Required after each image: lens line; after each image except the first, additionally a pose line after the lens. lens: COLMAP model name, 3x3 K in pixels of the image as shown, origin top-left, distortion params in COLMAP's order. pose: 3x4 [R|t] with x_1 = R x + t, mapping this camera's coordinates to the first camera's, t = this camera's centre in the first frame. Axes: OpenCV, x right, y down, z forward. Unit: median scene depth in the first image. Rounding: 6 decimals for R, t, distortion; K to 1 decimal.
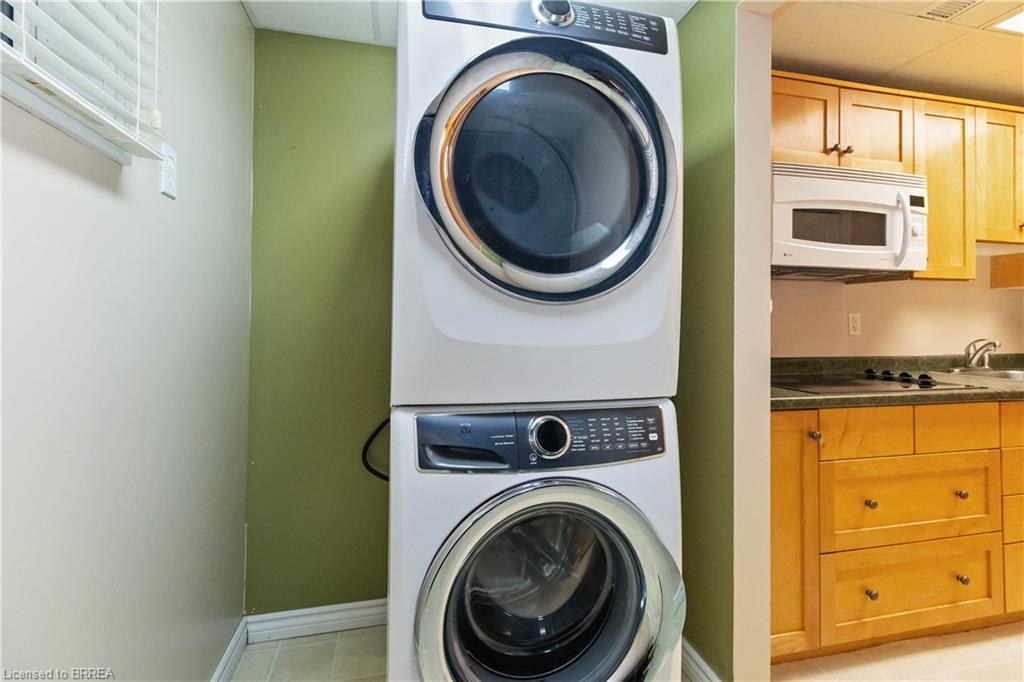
lens RADIAL K [[483.4, 0, 516.4], [0, 483.4, 320.9], [0, 0, 1]] dist [0.001225, 0.001021]
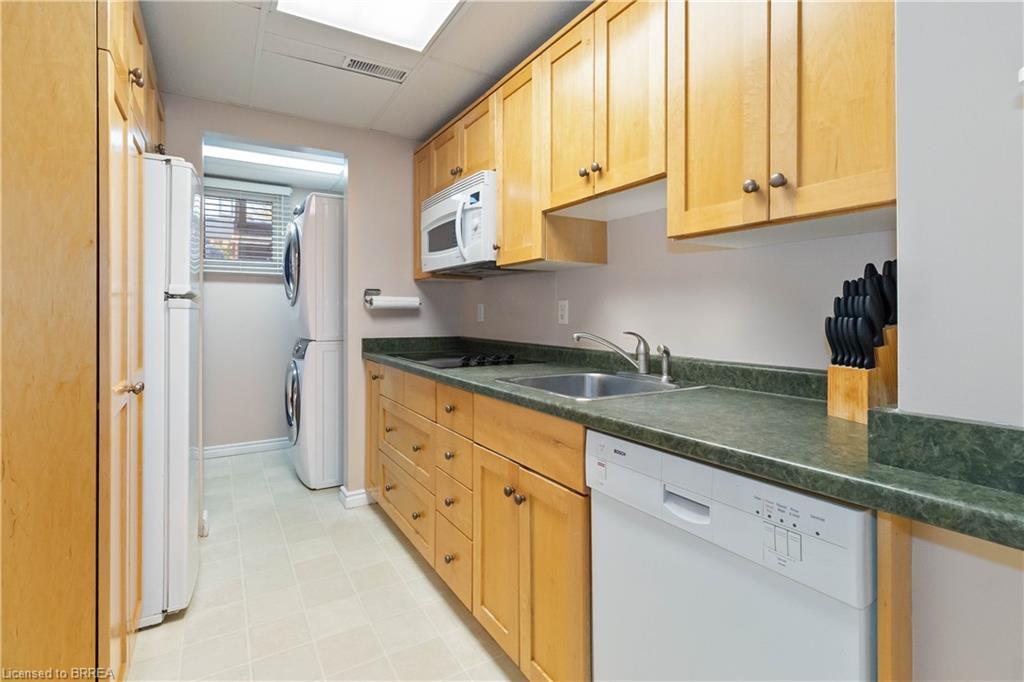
lens RADIAL K [[483.4, 0, 516.4], [0, 483.4, 320.9], [0, 0, 1]] dist [0.001225, 0.001021]
pose [[0.310941, 0.016282, -0.950290, 1.873790], [0.028943, 0.999227, 0.026590, -0.004126], [0.949988, -0.035772, 0.310229, 0.745437]]
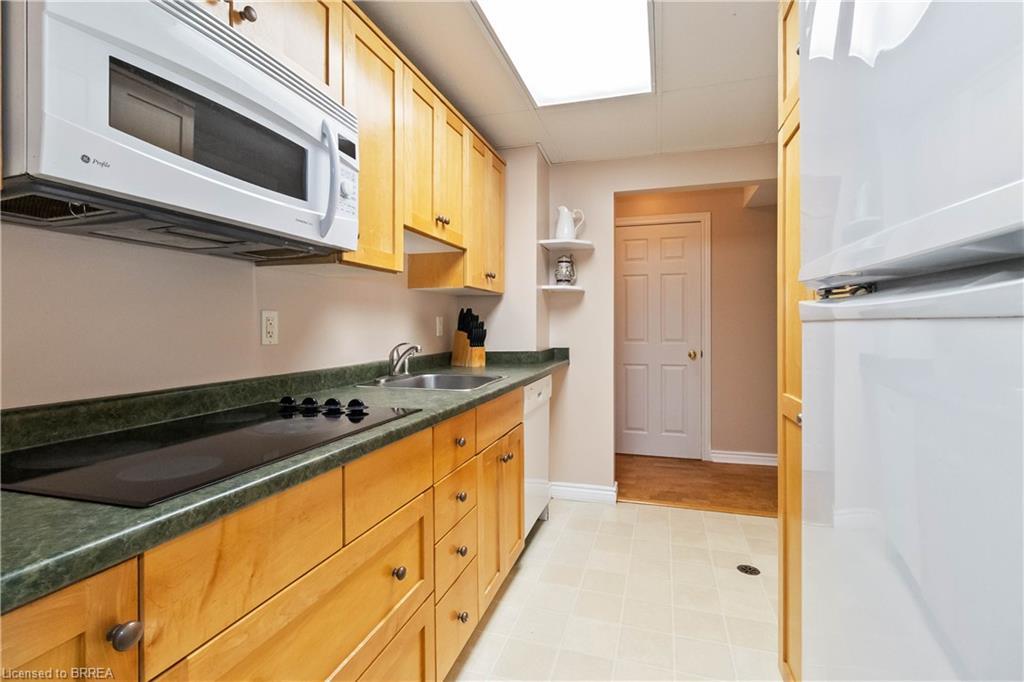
lens RADIAL K [[483.4, 0, 516.4], [0, 483.4, 320.9], [0, 0, 1]] dist [0.001225, 0.001021]
pose [[0.508742, 0.005229, 0.860903, 0.356480], [-0.001472, 0.999985, -0.005204, 0.001058], [-0.860918, 0.001381, 0.508743, 0.439813]]
